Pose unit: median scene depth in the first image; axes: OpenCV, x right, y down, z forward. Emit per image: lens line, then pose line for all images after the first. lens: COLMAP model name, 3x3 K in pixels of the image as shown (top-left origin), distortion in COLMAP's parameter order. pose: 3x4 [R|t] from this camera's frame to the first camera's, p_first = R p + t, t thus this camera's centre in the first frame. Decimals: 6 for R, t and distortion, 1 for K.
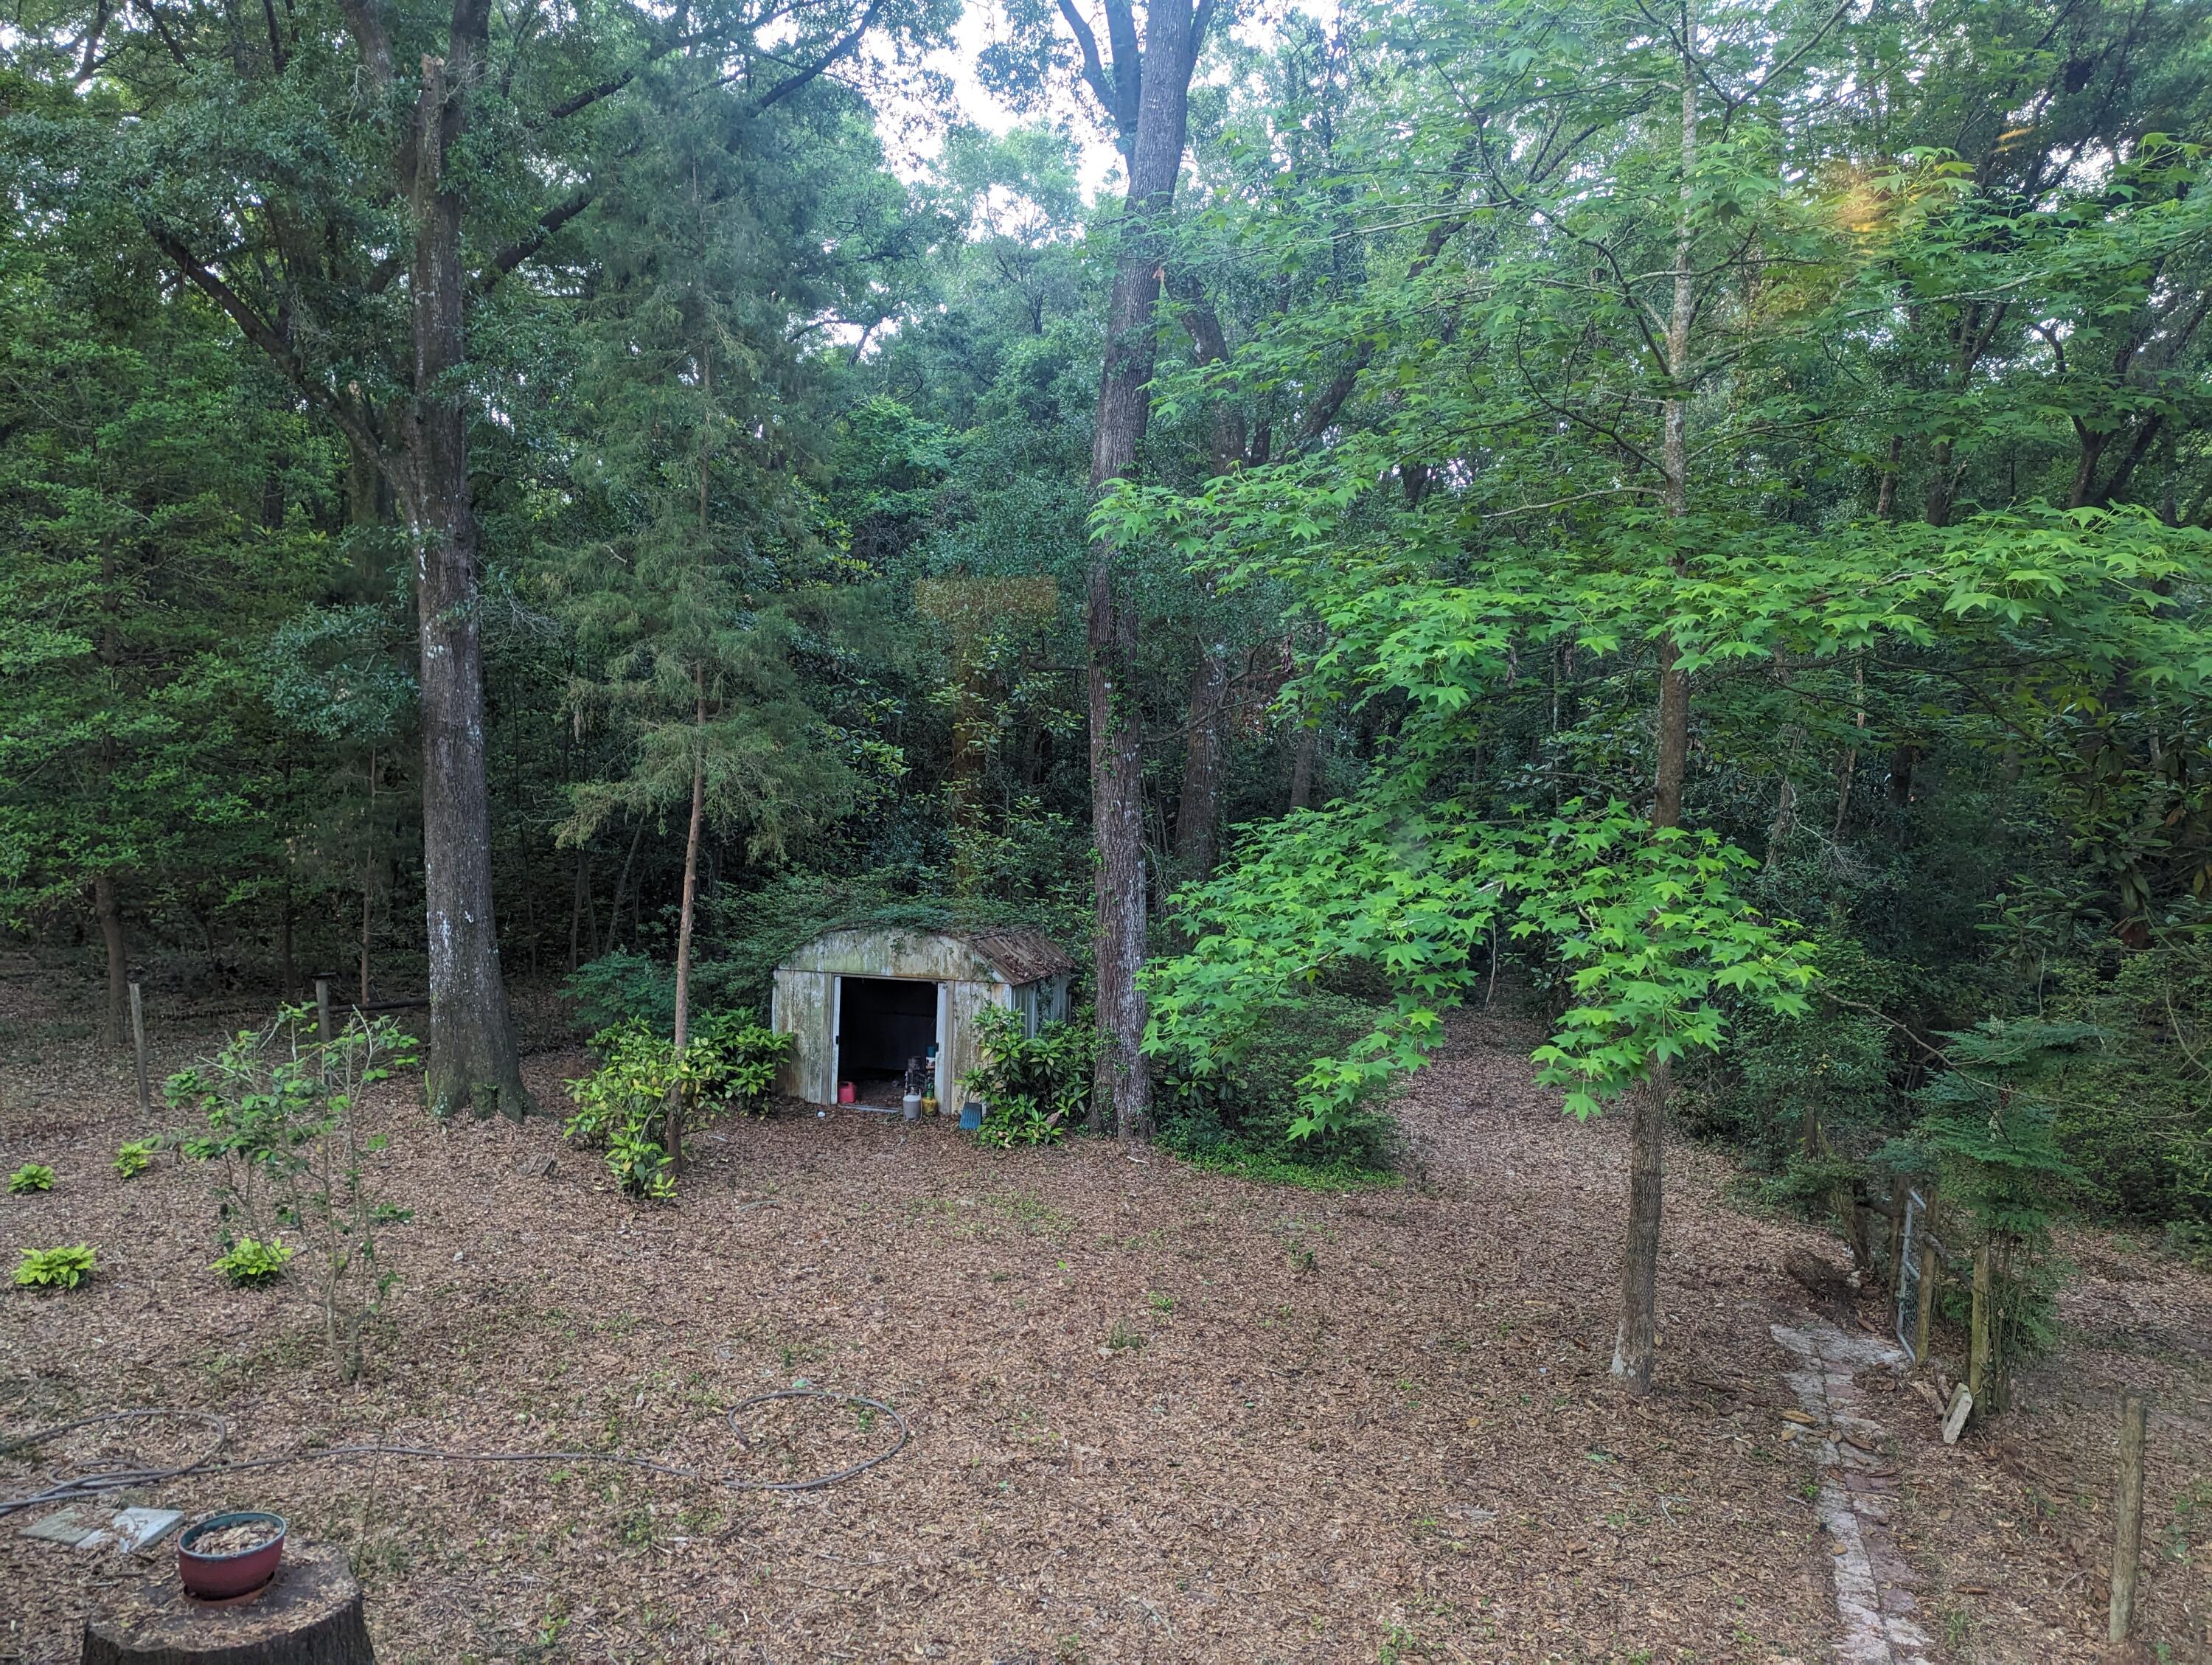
lens RADIAL K [[1541.4, 0, 1106.0], [0, 1541.4, 832.5], [0, 0, 1]] dist [0.105206, -0.125276]
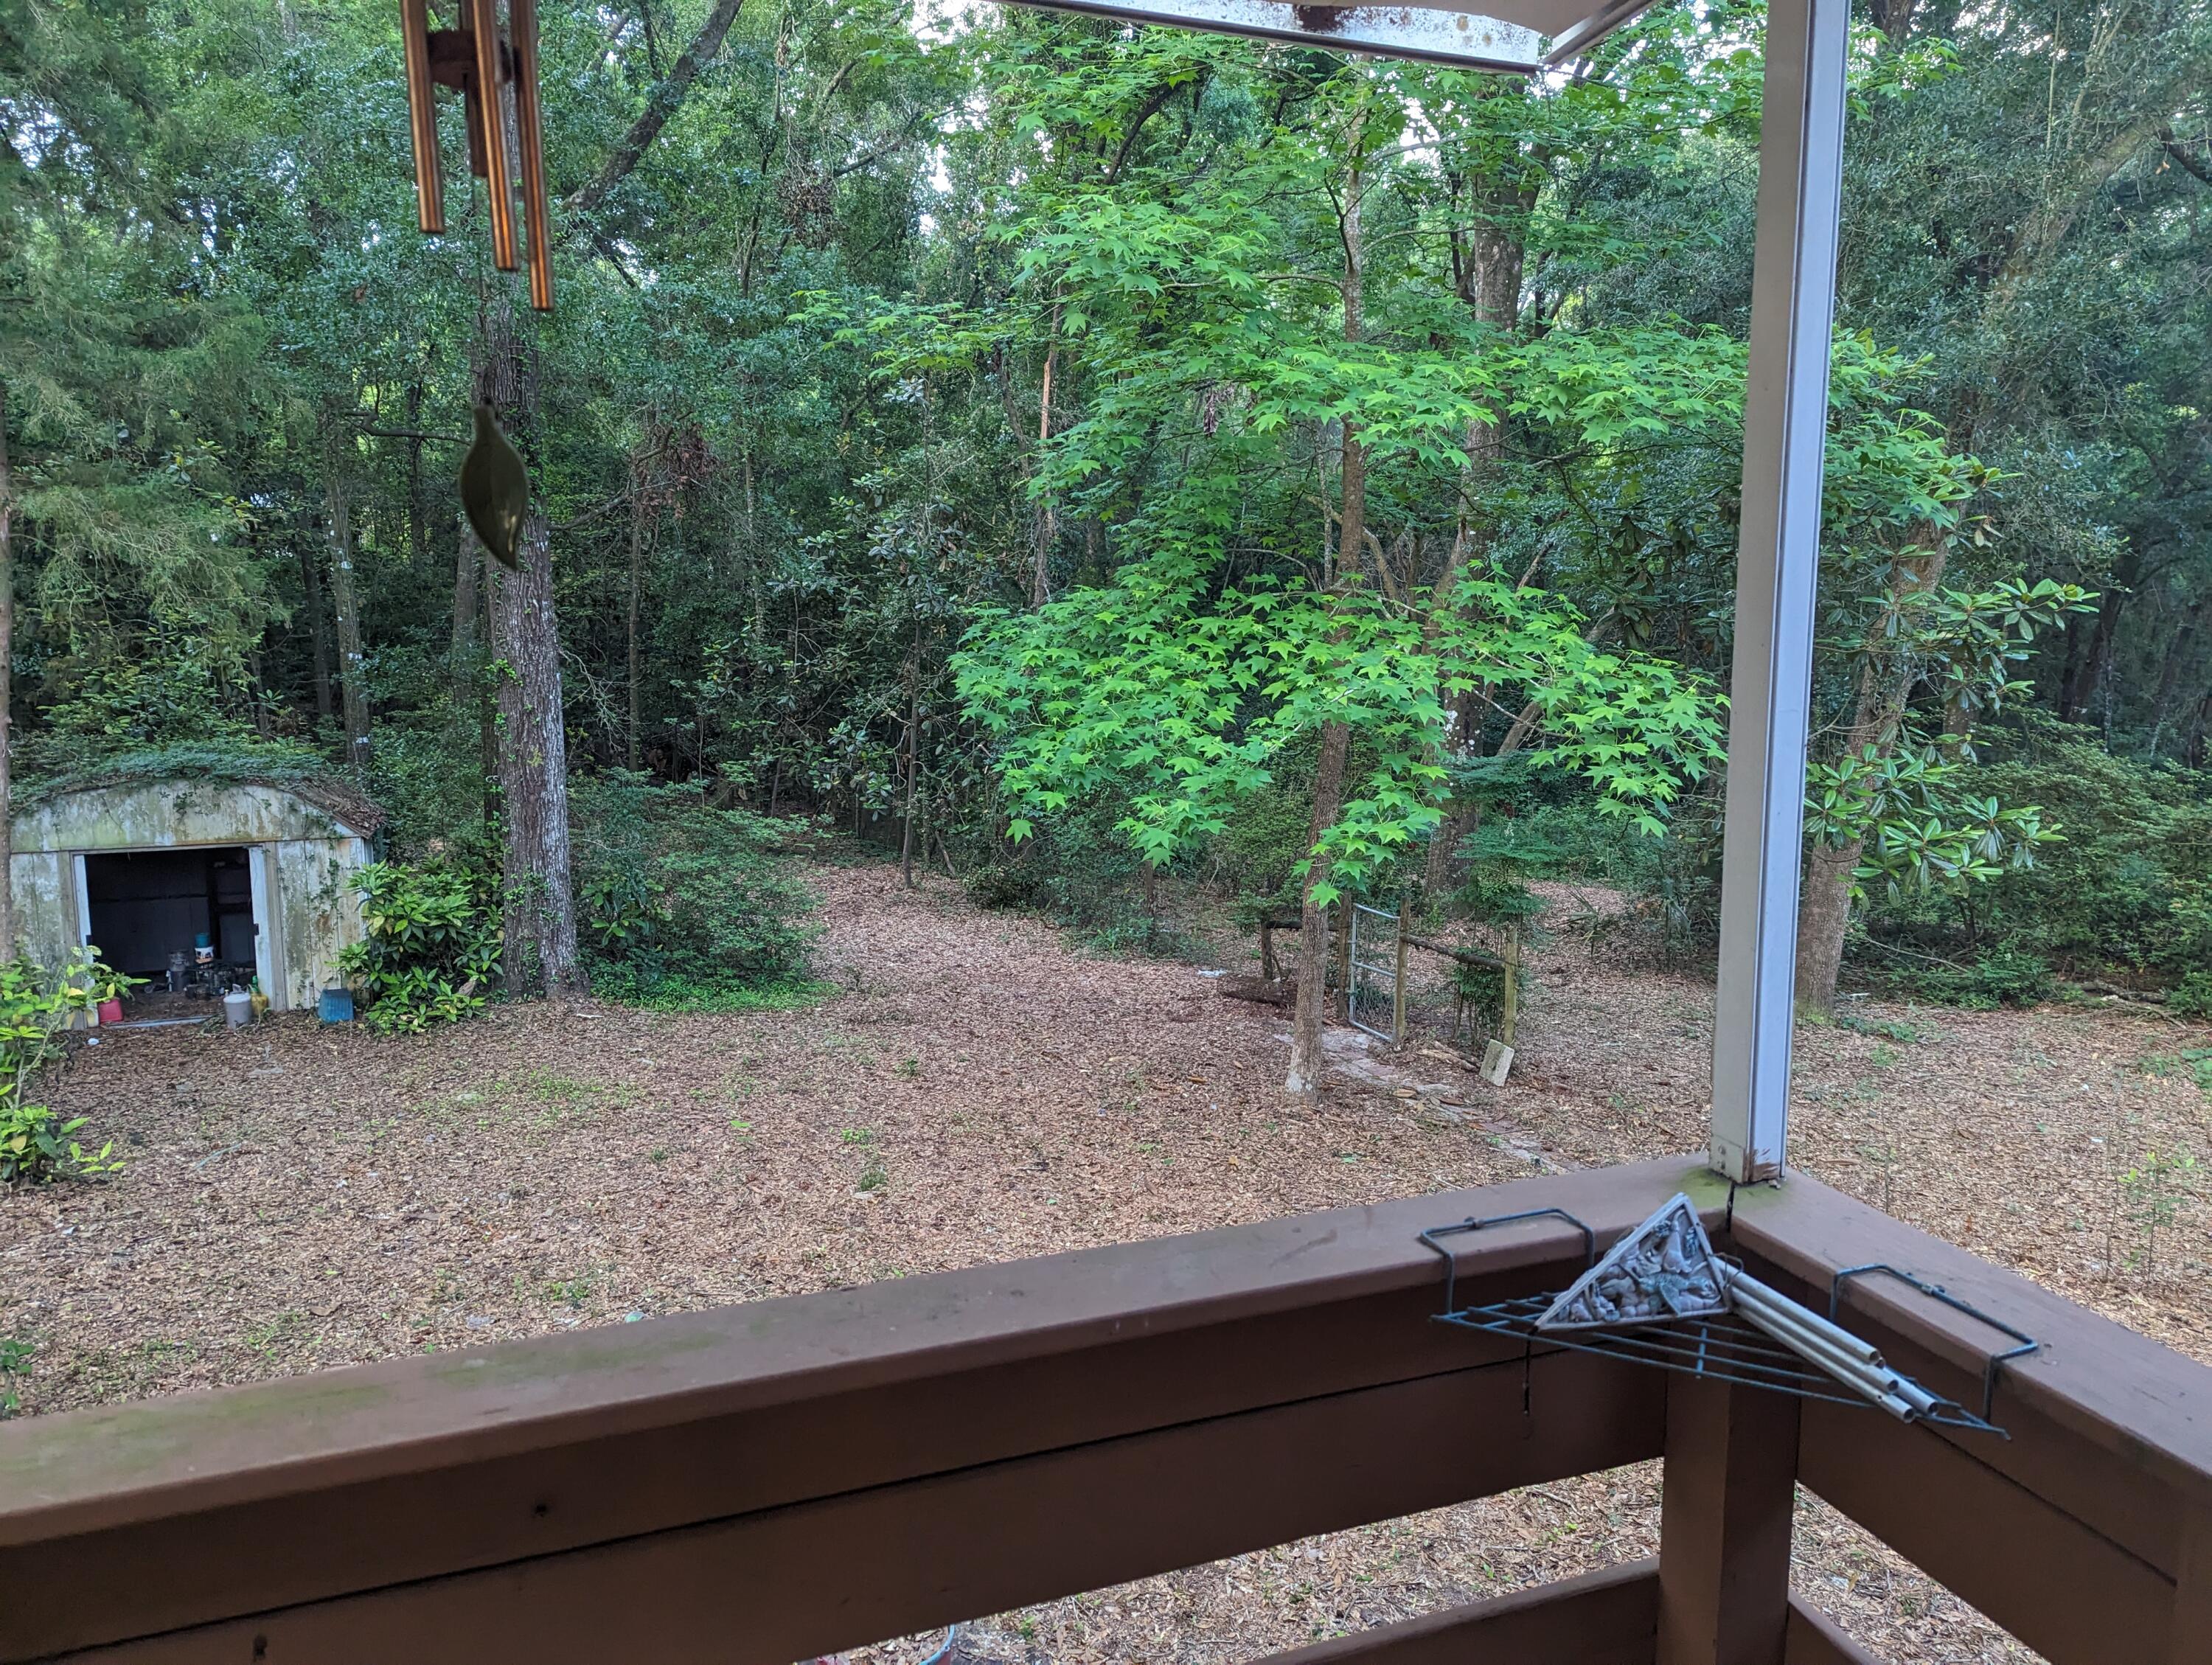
lens RADIAL K [[1541.4, 0, 1106.0], [0, 1541.4, 832.5], [0, 0, 1]] dist [0.105206, -0.125276]
pose [[0.788673, -0.112175, 0.604493, -0.248257], [0.040242, 0.990525, 0.131307, 0.004818], [-0.613495, -0.079232, 0.785714, 0.127048]]
